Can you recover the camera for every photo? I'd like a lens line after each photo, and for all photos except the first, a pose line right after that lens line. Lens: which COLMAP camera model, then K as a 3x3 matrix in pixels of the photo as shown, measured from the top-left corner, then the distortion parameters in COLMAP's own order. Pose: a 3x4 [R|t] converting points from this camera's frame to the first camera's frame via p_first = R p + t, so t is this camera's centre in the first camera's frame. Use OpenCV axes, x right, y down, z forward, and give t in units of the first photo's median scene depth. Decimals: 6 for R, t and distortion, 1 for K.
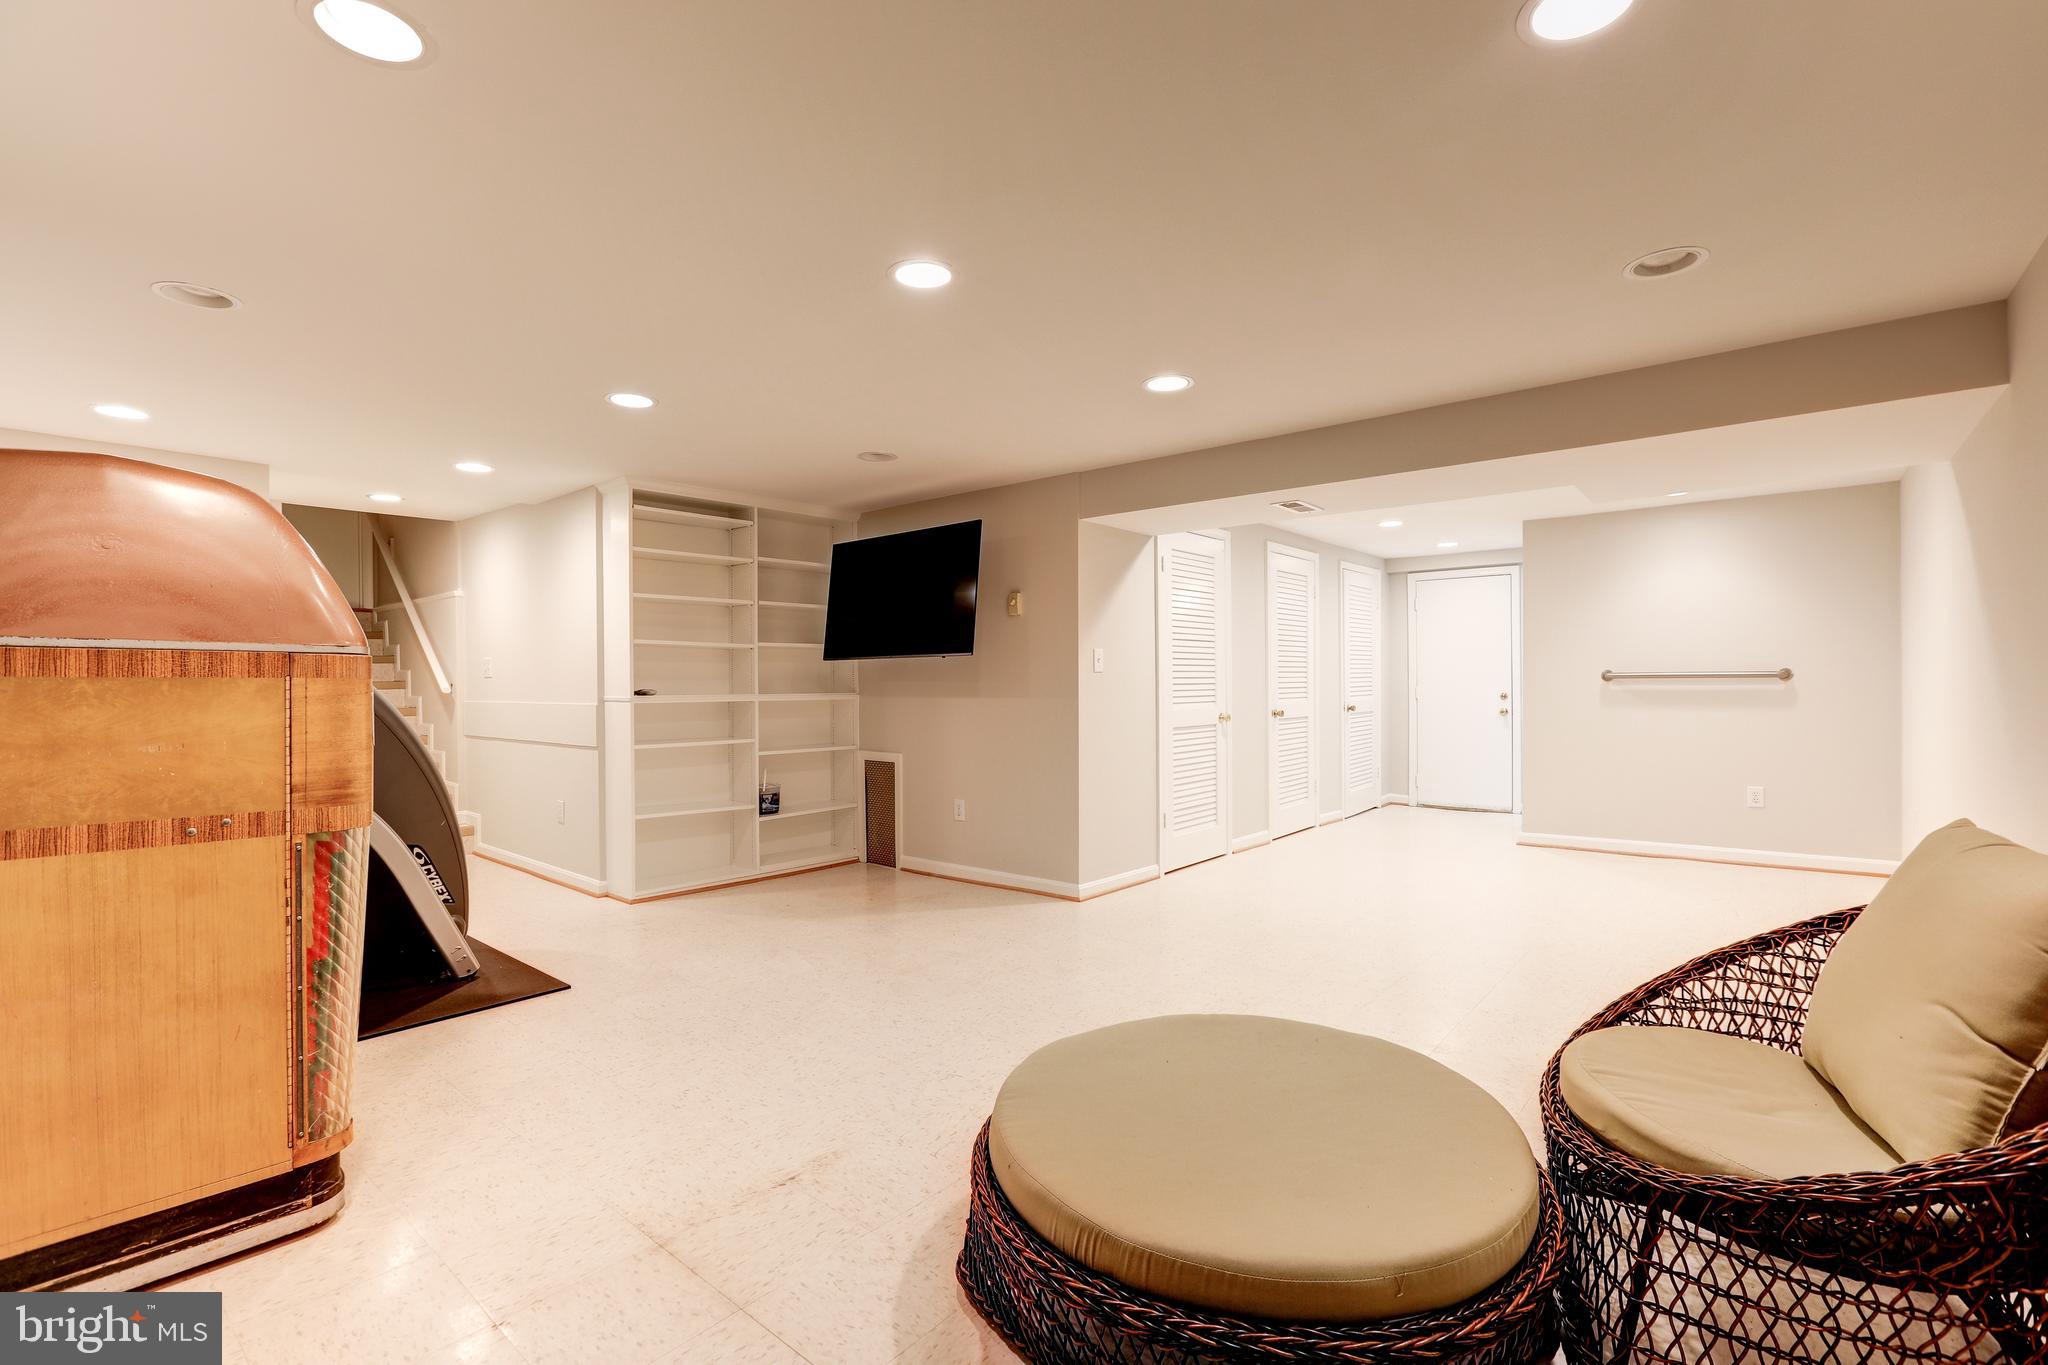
lens RADIAL K [[940.6, 0, 1024.0], [0, 940.6, 682.5], [0, 0, 1]] dist [-0.039219, -0.000204]
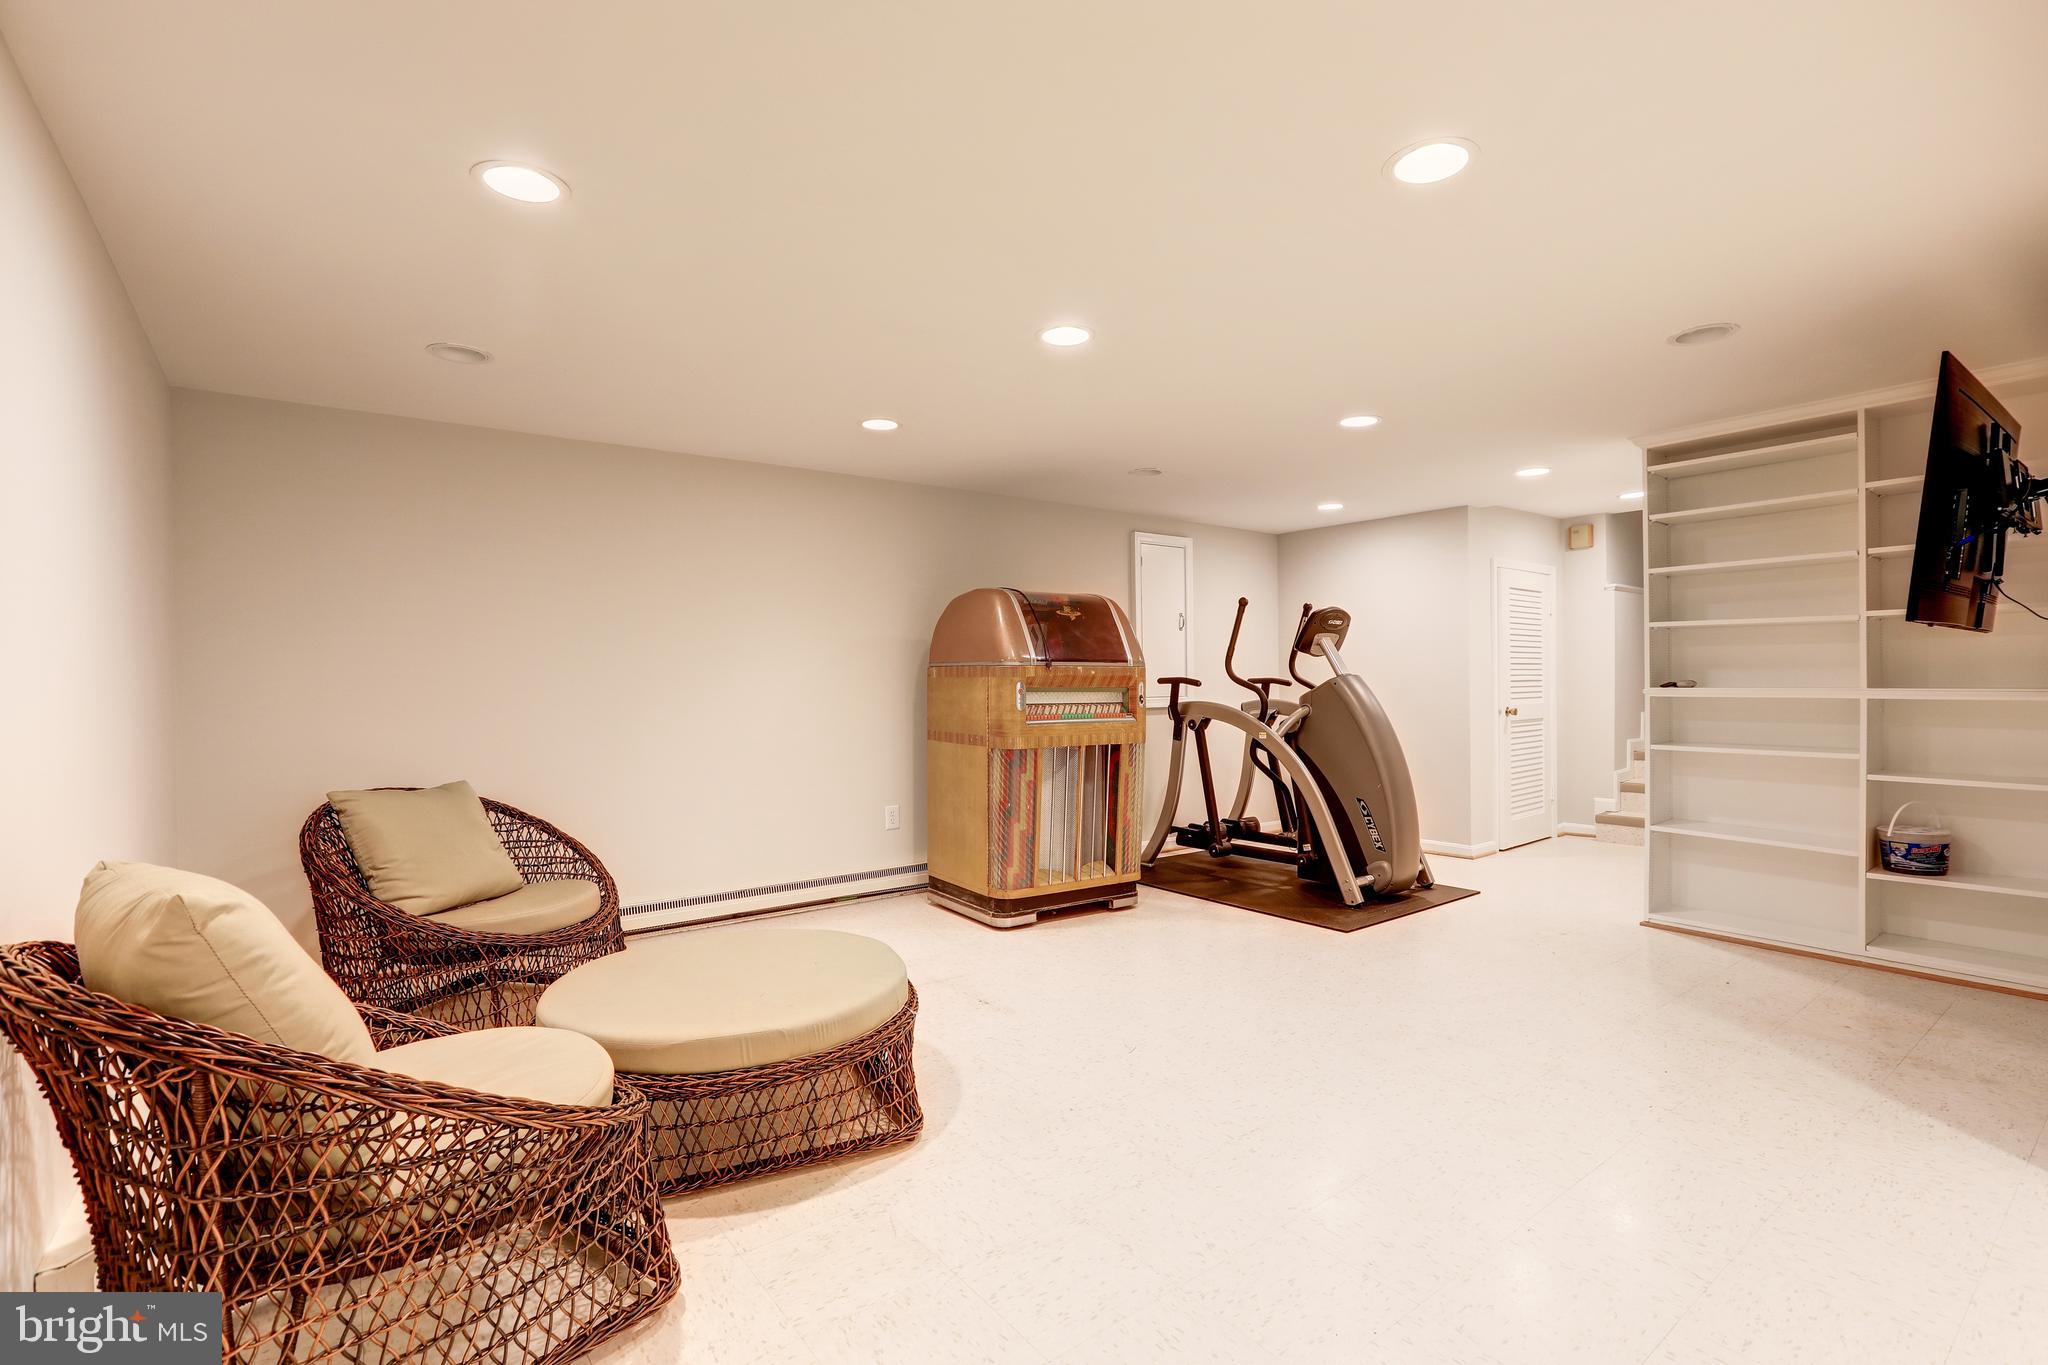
lens RADIAL K [[940.6, 0, 1024.0], [0, 940.6, 682.5], [0, 0, 1]] dist [-0.039219, -0.000204]
pose [[-0.227680, 0.009881, -0.973686, 0.541964], [0.010015, 0.999919, 0.007805, -0.002985], [0.973684, -0.007974, -0.227761, 0.622013]]
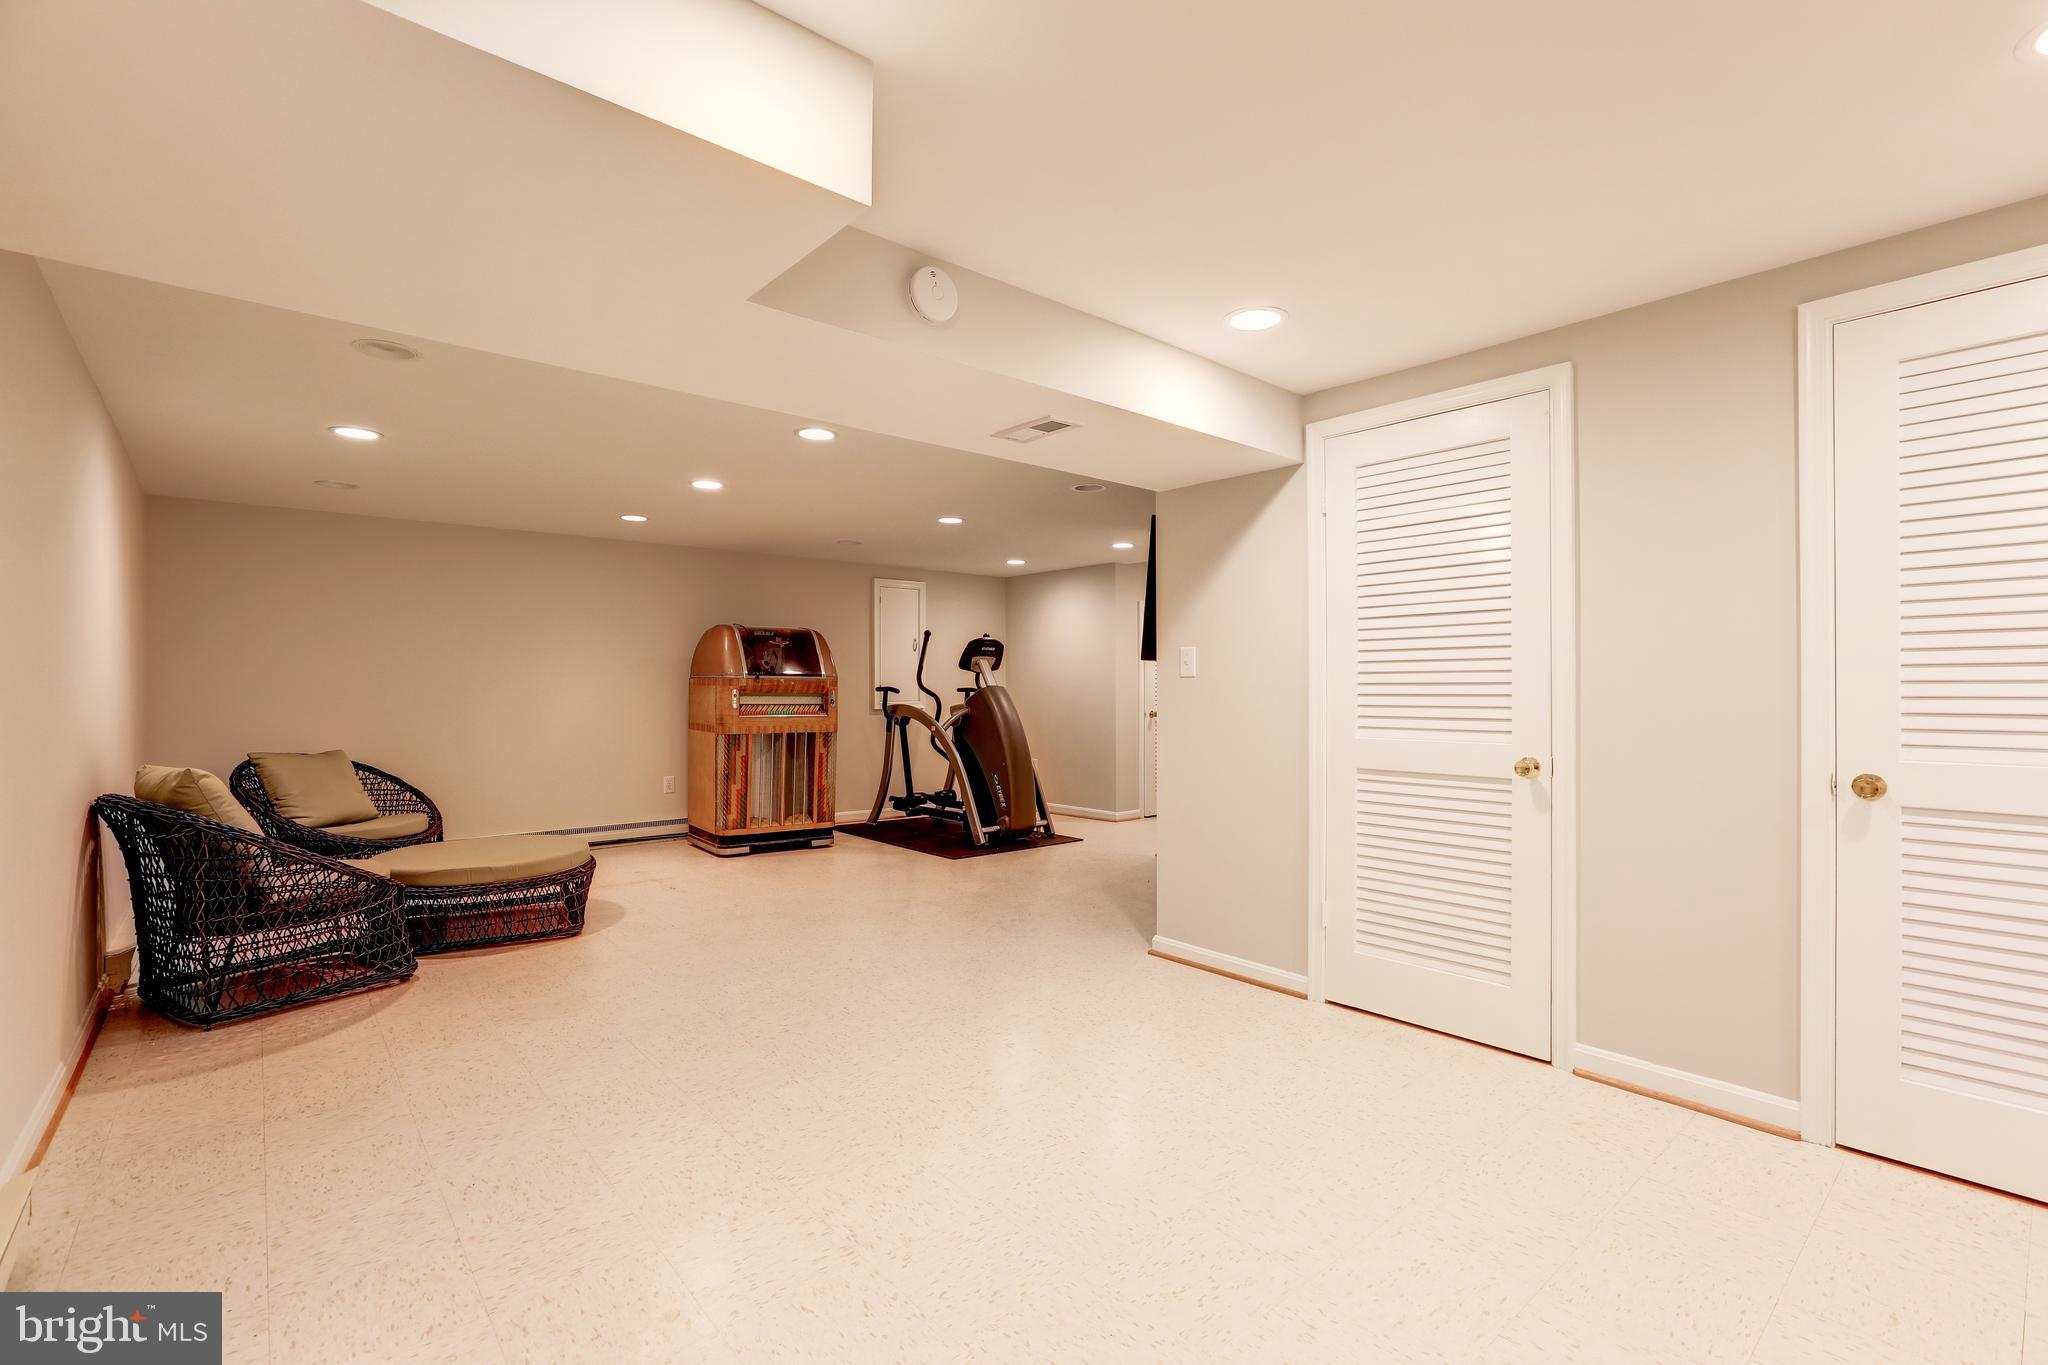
lens RADIAL K [[925.4, 0, 1024.2], [0, 925.4, 700.2], [0, 0, 1]] dist [-0.032805, 0.000530]
pose [[-0.164852, 0.018285, -0.986149, 0.859002], [-0.002291, 0.999818, 0.018922, -0.006057], [0.986316, 0.005378, -0.164780, 0.999019]]
